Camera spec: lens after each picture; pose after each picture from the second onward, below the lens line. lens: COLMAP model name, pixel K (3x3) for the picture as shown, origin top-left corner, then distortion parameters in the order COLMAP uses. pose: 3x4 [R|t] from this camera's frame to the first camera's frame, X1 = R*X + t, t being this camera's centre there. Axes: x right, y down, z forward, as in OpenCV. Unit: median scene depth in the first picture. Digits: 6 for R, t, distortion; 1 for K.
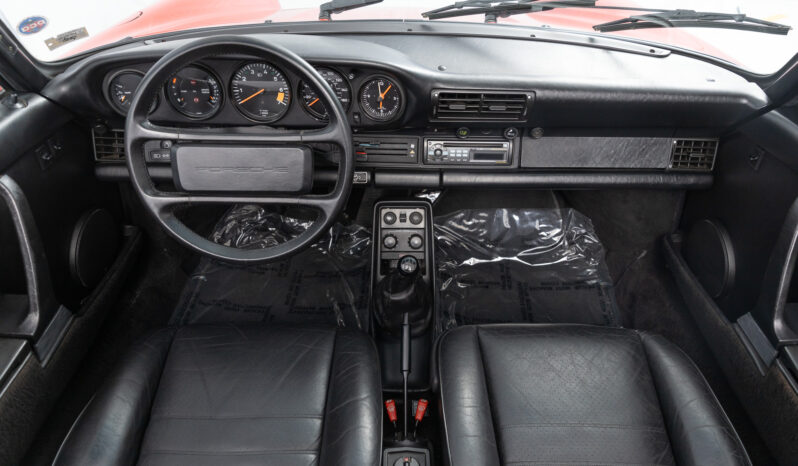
lens RADIAL K [[524.9, 0, 408.7], [0, 524.9, 231.3], [0, 0, 1]] dist [-0.000314, 0.000675]
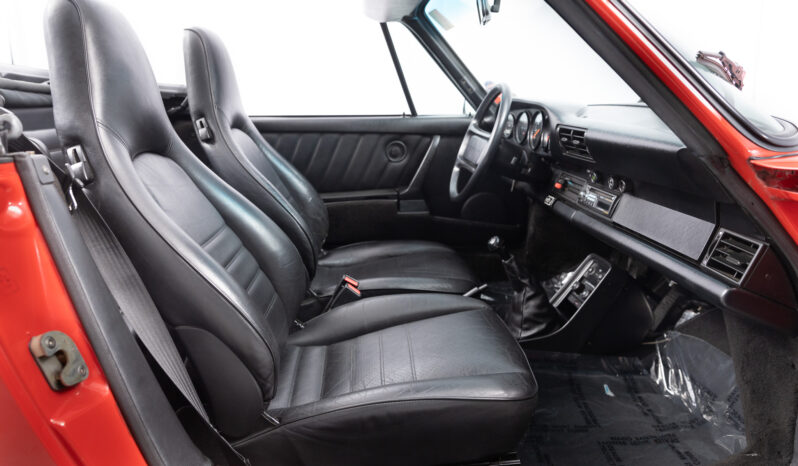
lens RADIAL K [[556.9, 0, 386.9], [0, 556.9, 235.5], [0, 0, 1]] dist [0.003327, 0.000602]
pose [[0.040311, 0.221233, -0.974388, 1.272993], [-0.609491, 0.778189, 0.151471, 0.002582], [0.791768, 0.587774, 0.166209, 0.496034]]
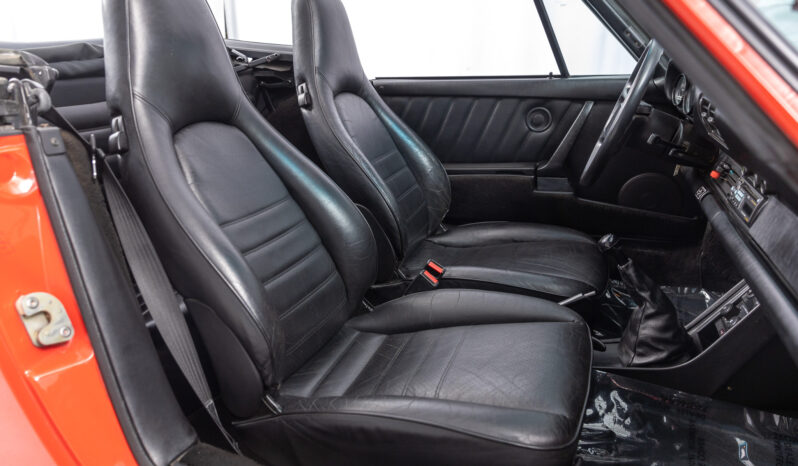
lens RADIAL K [[582.7, 0, 378.5], [0, 582.7, 231.0], [0, 0, 1]] dist [0.000498, 0.001282]
pose [[-0.357367, 0.262363, -0.896356, 1.138237], [-0.559336, 0.708467, 0.430369, -0.186466], [0.747951, 0.655164, -0.106434, 0.708223]]
